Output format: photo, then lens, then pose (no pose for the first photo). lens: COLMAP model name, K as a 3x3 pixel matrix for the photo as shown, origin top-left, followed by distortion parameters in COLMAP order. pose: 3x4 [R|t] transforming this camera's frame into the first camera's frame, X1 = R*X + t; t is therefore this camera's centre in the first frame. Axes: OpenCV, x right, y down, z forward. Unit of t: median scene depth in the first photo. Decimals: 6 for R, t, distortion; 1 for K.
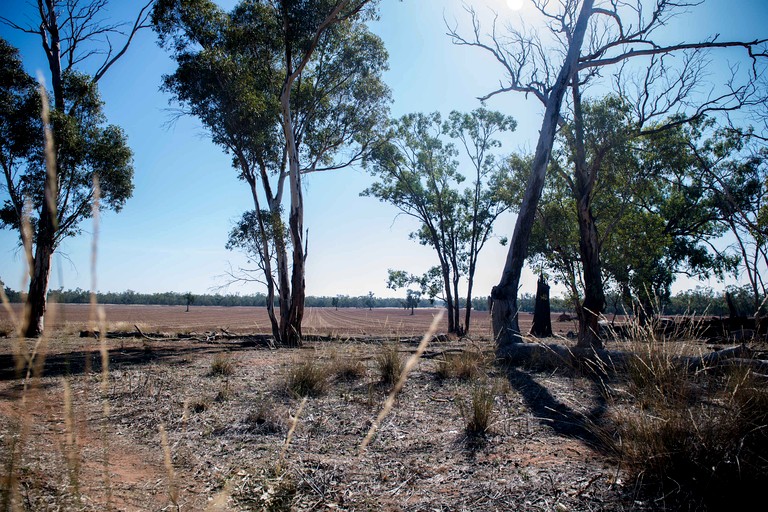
lens RADIAL K [[538.0, 0, 383.2], [0, 538.0, 253.2], [0, 0, 1]] dist [-0.043446, -0.010254]
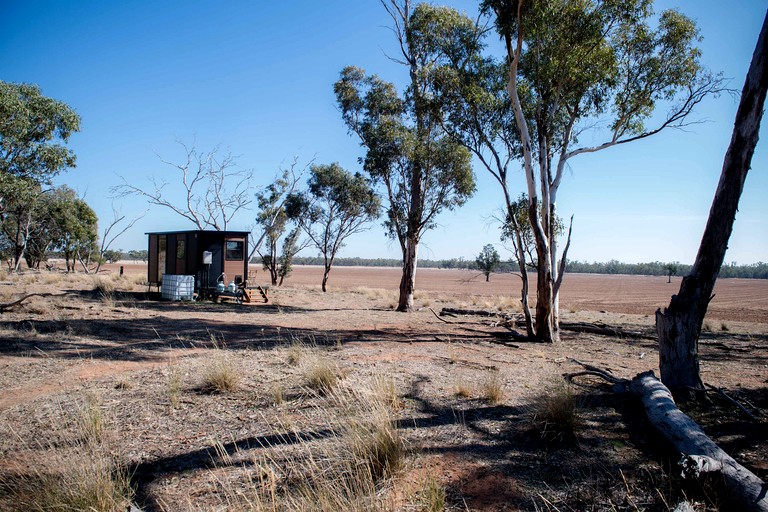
lens RADIAL K [[538.0, 0, 386.0], [0, 538.0, 264.1], [0, 0, 1]] dist [-0.043446, -0.010254]
pose [[0.658228, 0.001367, -0.752818, 0.267985], [0.057471, 0.996989, 0.052060, -0.022359], [0.750622, -0.077533, 0.656167, 0.120397]]
